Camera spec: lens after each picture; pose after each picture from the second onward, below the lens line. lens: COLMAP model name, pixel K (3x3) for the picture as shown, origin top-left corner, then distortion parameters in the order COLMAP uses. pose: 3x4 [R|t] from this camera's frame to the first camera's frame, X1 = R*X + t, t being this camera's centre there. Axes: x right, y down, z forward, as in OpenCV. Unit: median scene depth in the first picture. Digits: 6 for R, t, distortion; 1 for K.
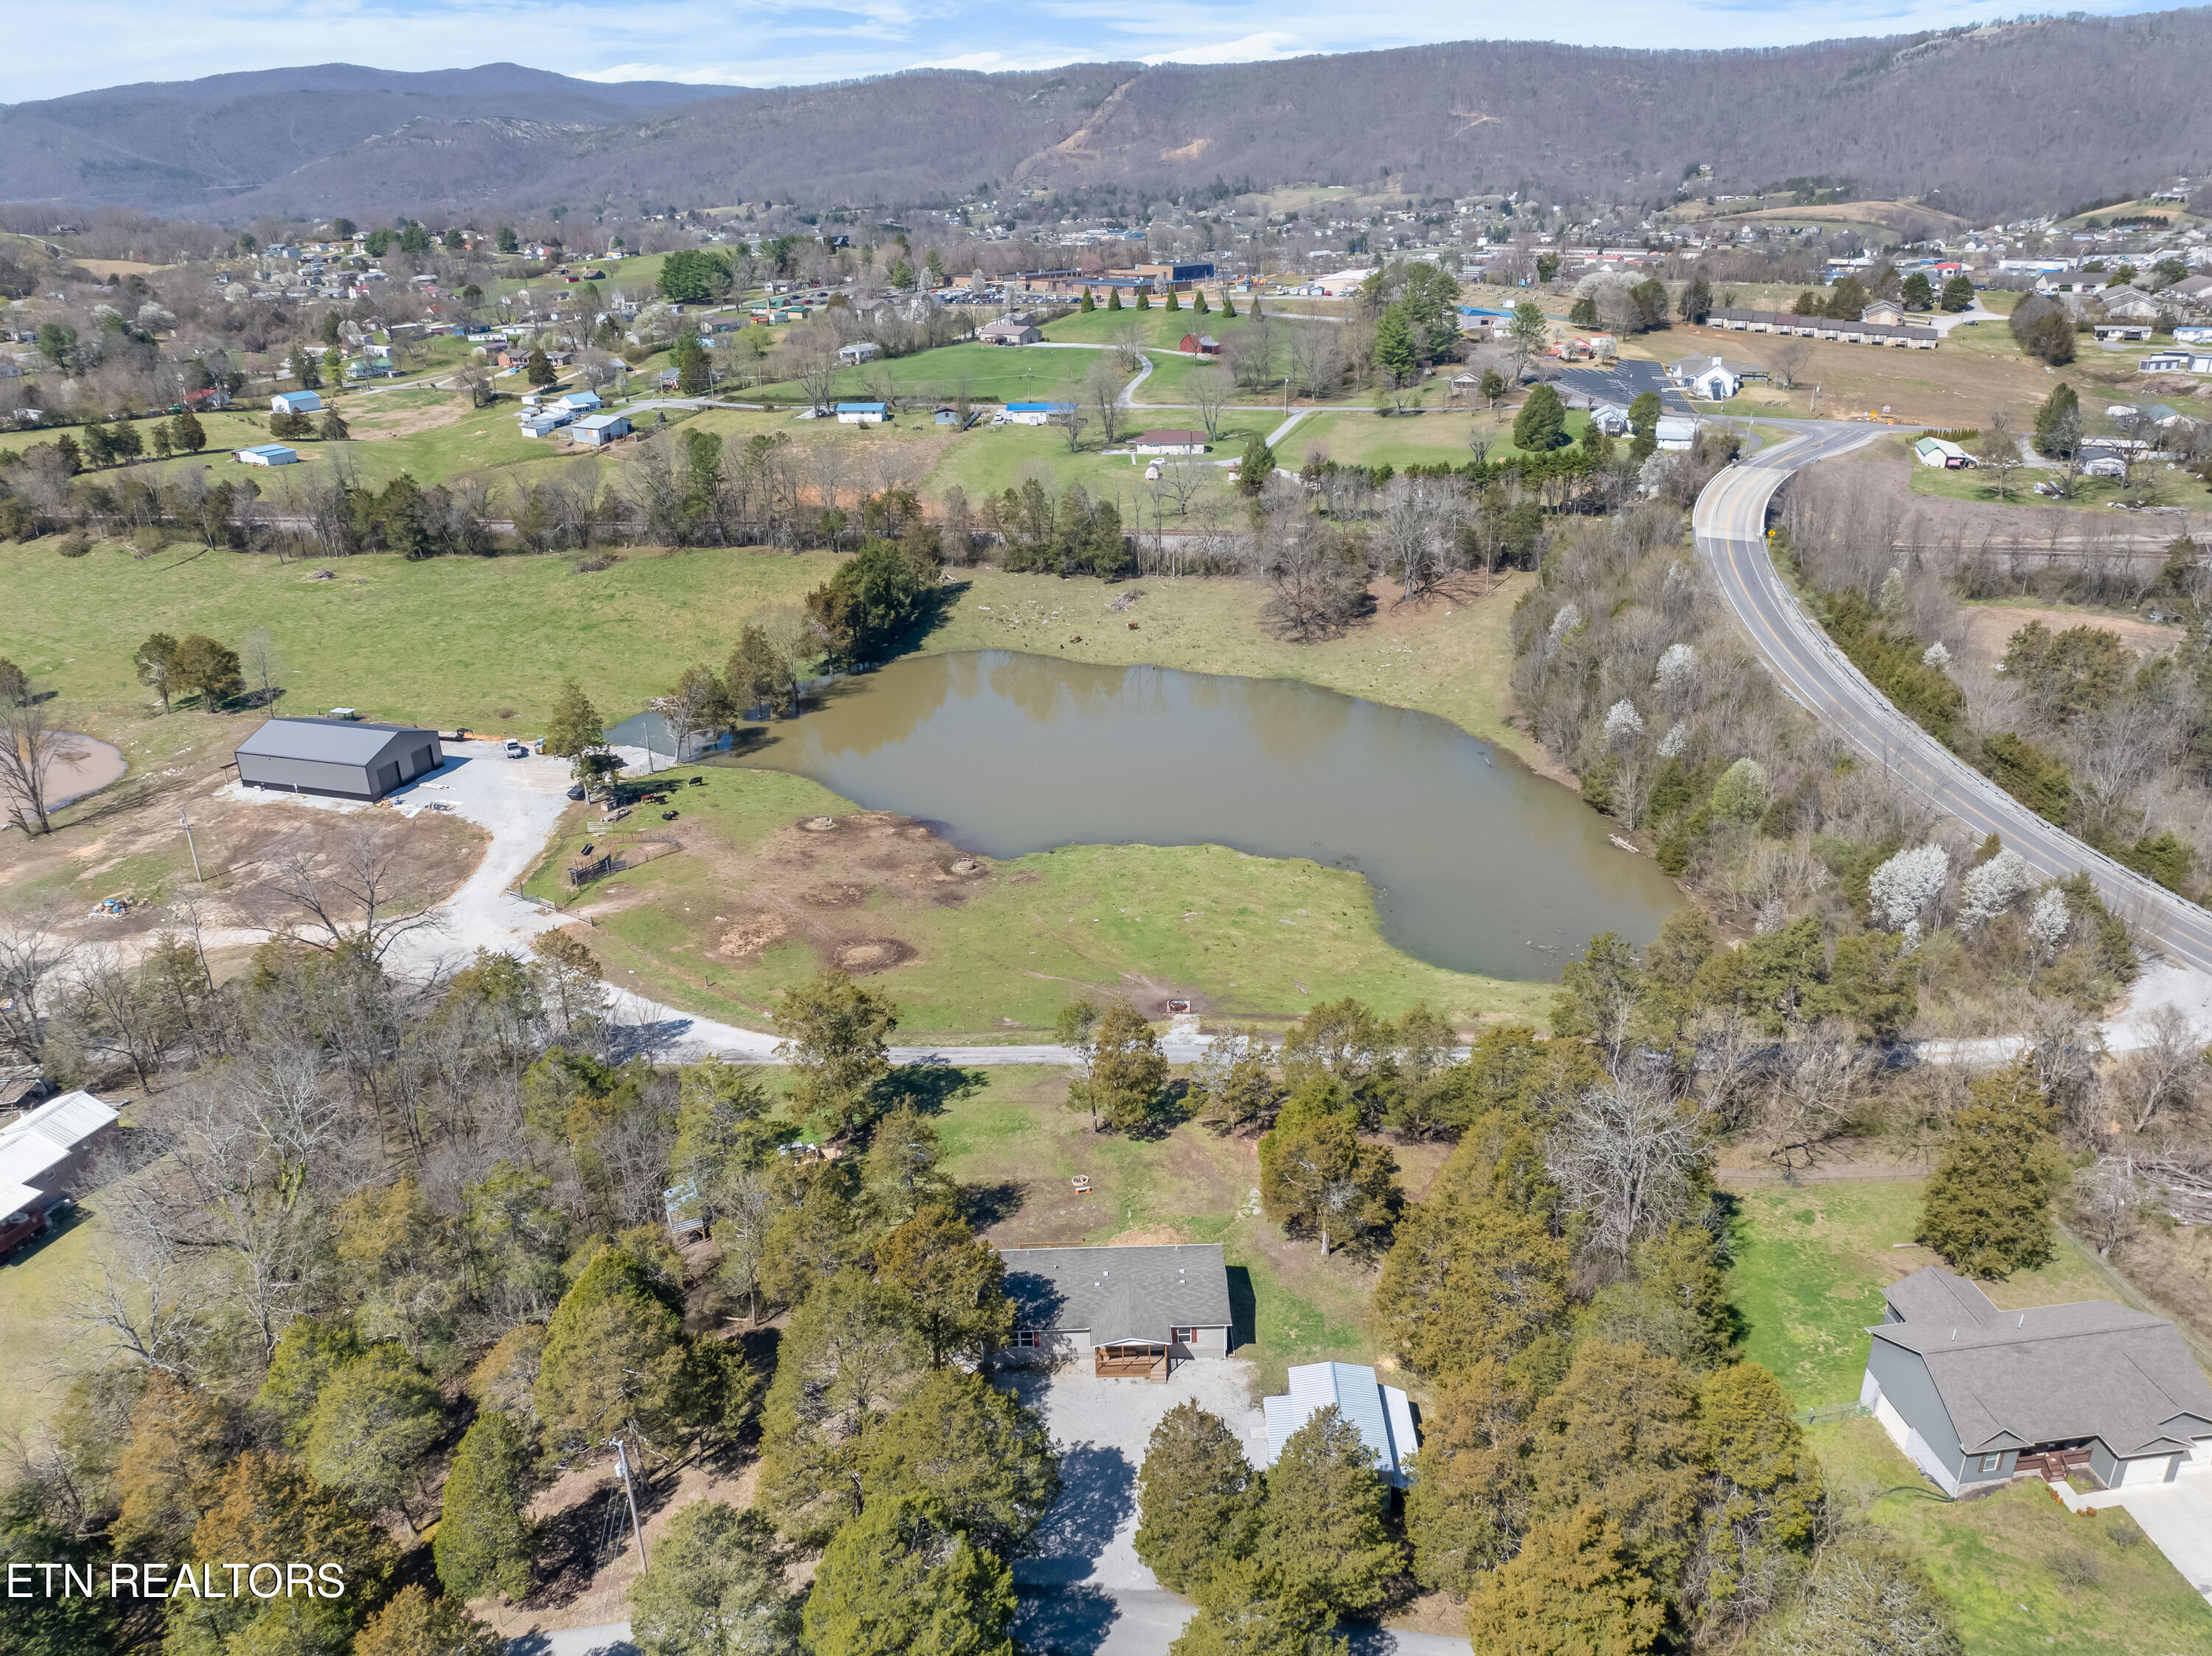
lens RADIAL K [[1552.2, 0, 1106.0], [0, 1552.2, 828.0], [0, 0, 1]] dist [-0.045156, -0.000368]
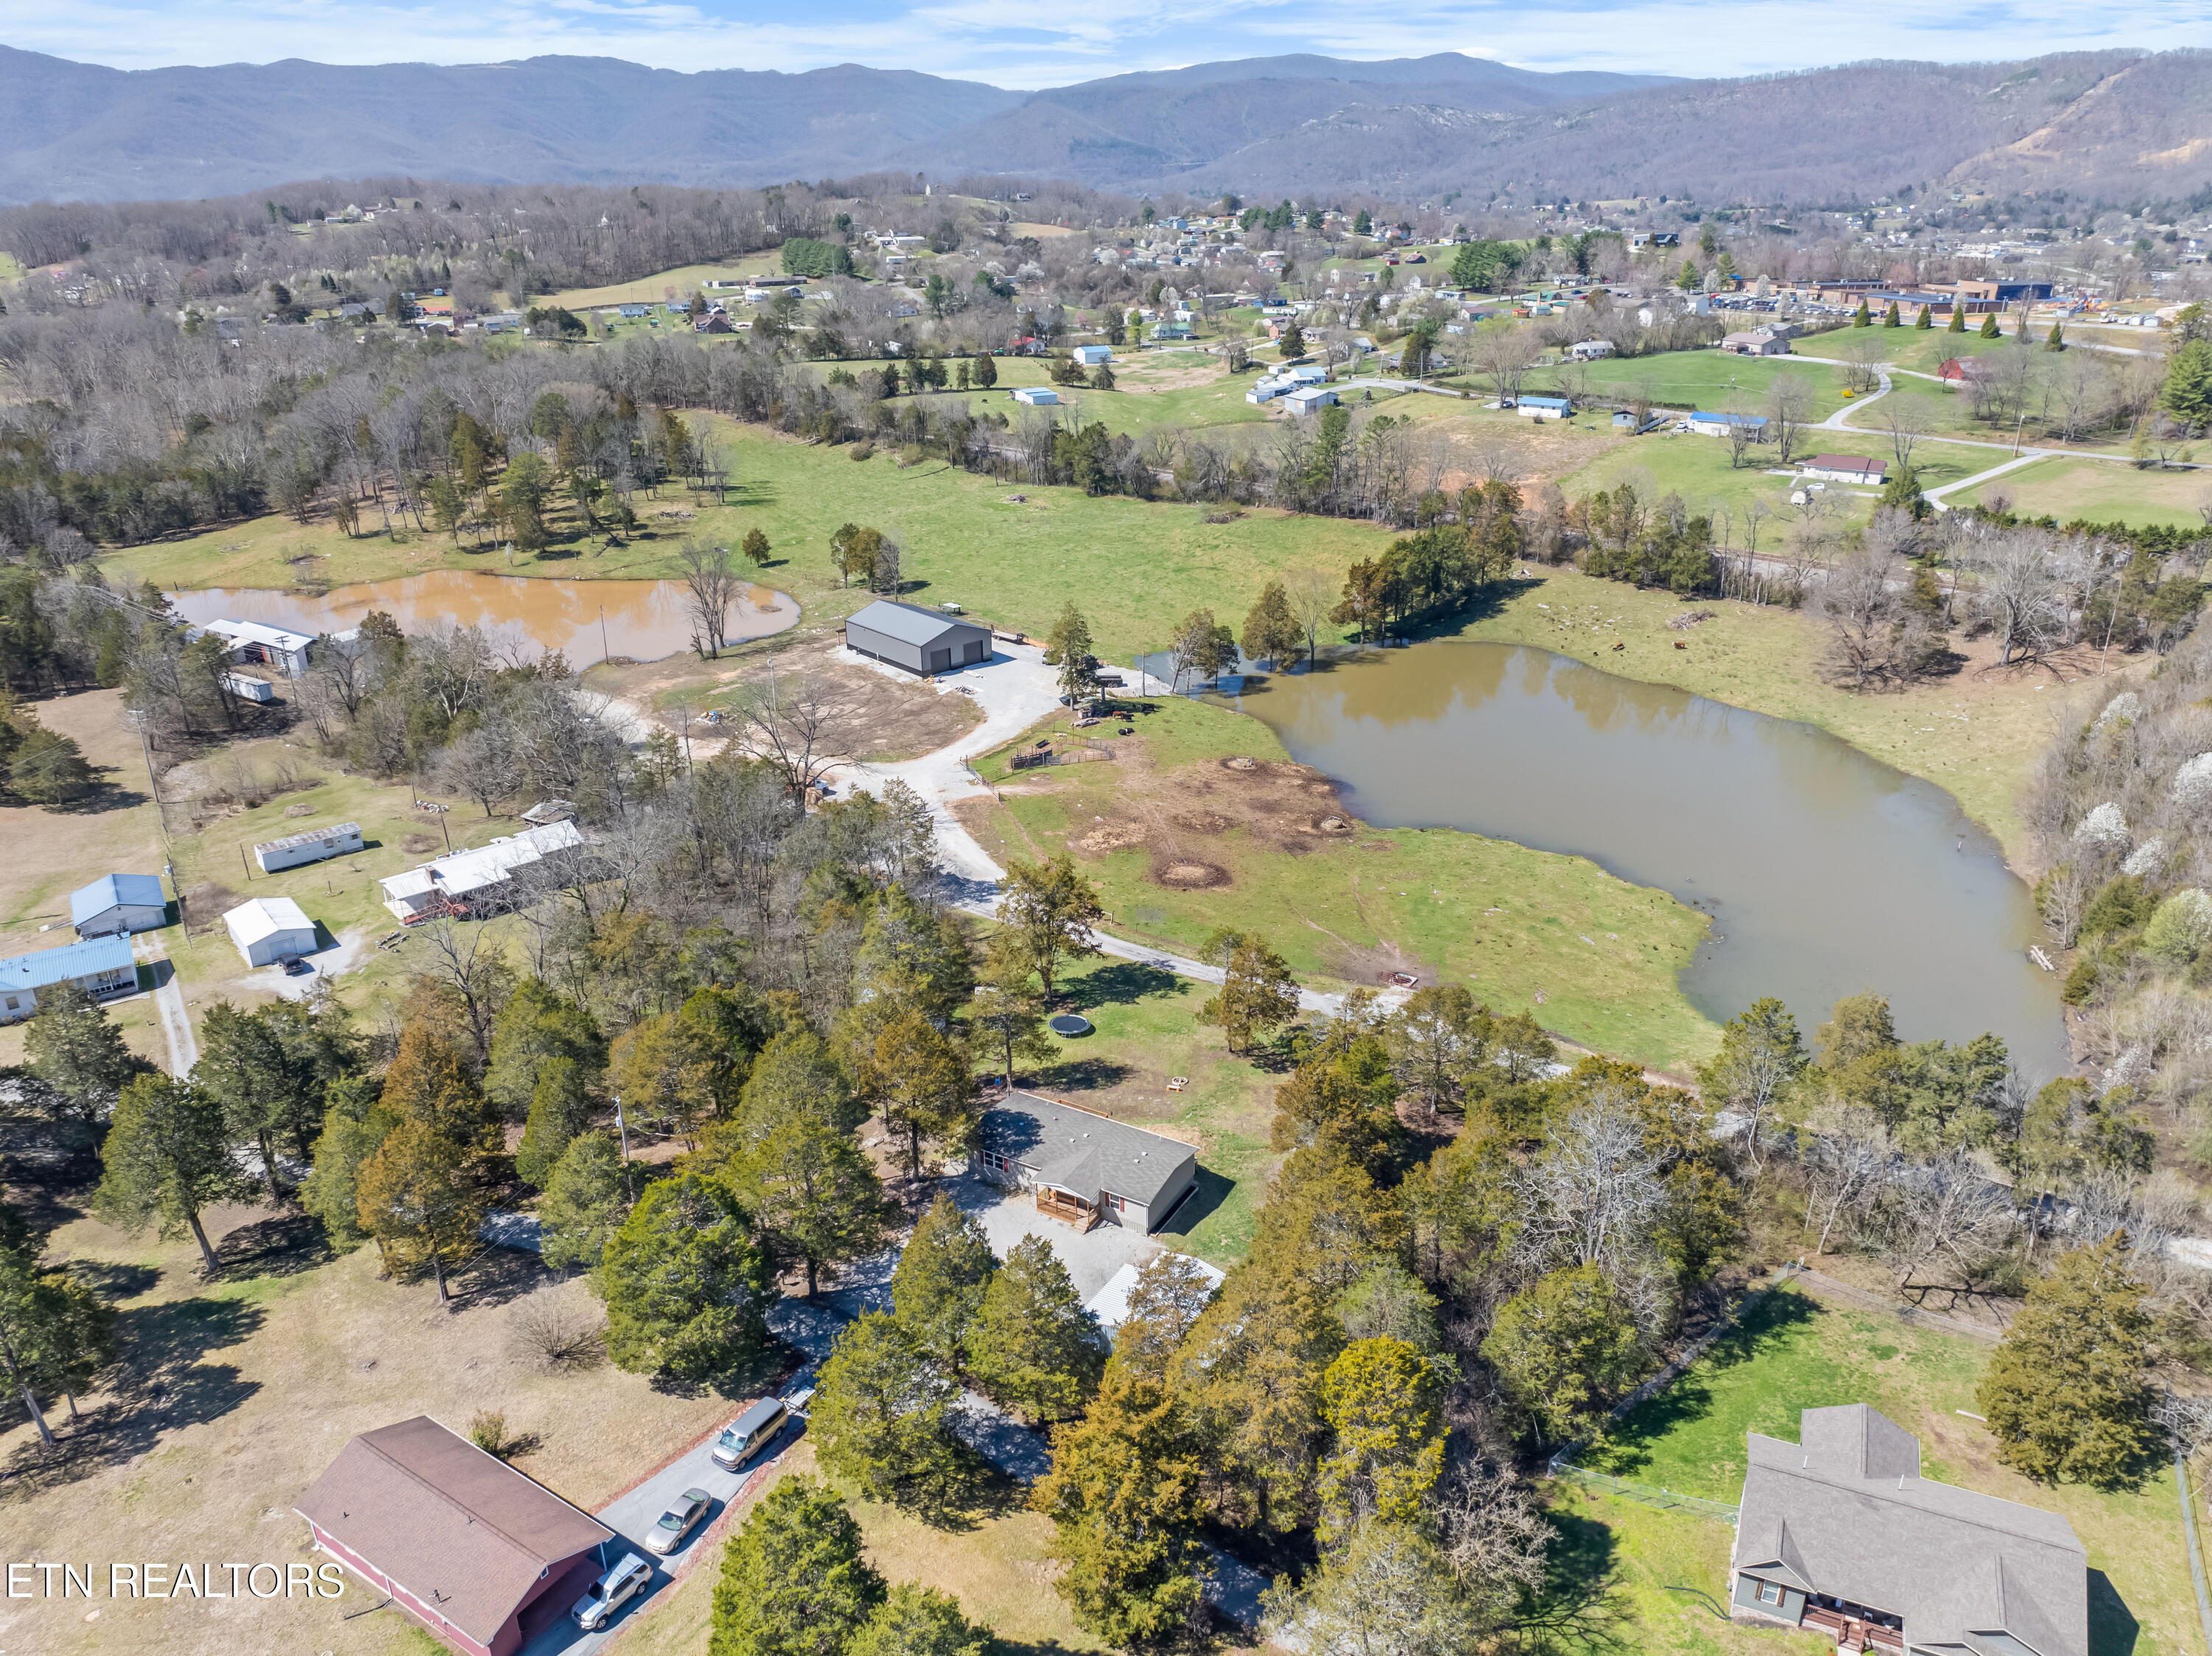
lens RADIAL K [[1552.2, 0, 1106.0], [0, 1552.2, 828.0], [0, 0, 1]] dist [-0.045156, -0.000368]
pose [[0.858044, 0.210094, -0.468637, 0.148753], [-0.207450, 0.976527, 0.057958, -0.001067], [0.469813, 0.047488, 0.881488, -0.004458]]
